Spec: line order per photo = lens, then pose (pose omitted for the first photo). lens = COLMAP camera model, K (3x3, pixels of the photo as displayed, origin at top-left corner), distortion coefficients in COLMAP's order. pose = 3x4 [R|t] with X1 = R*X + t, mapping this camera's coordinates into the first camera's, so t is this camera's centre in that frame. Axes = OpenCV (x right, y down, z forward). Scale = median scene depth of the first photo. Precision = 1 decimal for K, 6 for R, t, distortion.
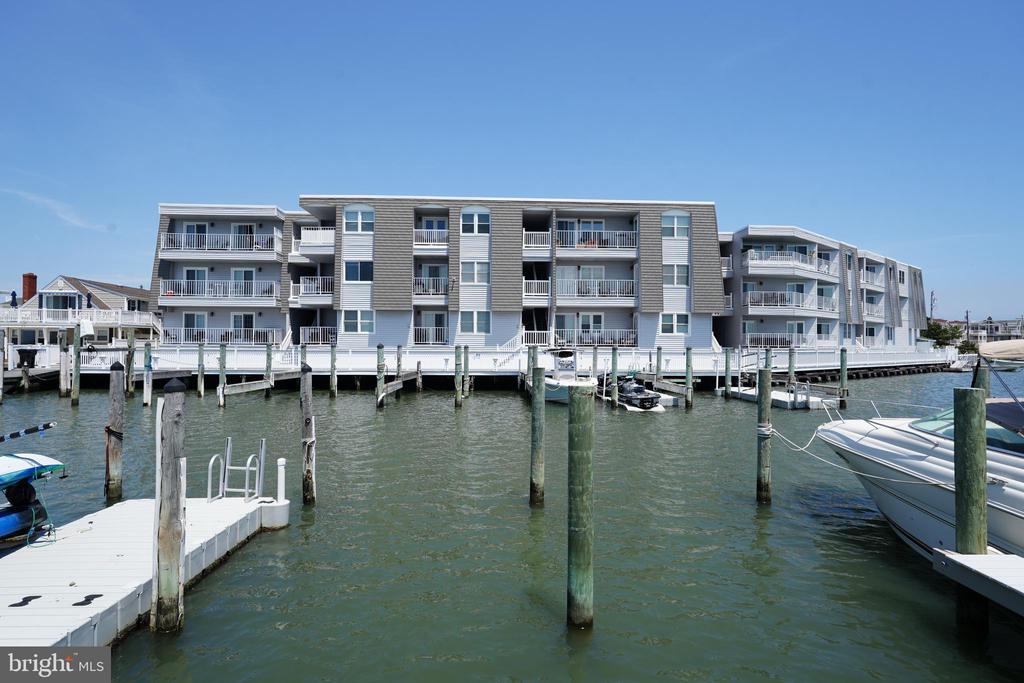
lens RADIAL K [[546.9, 0, 536.2], [0, 546.9, 221.6], [0, 0, 1]] dist [0.003817, 0.000670]
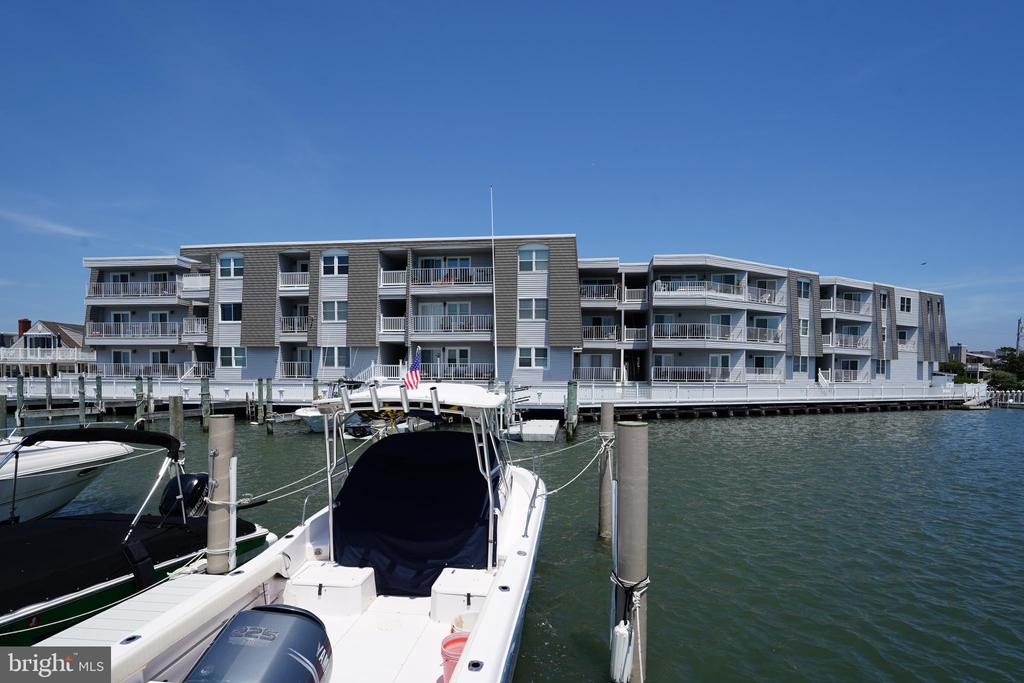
lens RADIAL K [[541.9, 0, 512.0], [0, 541.9, 277.9], [0, 0, 1]] dist [0.001671, 0.000891]
pose [[0.982958, -0.032354, -0.180963, 0.400463], [0.038820, 0.998724, 0.032308, 0.007061], [0.179687, -0.038782, 0.982959, 0.019692]]
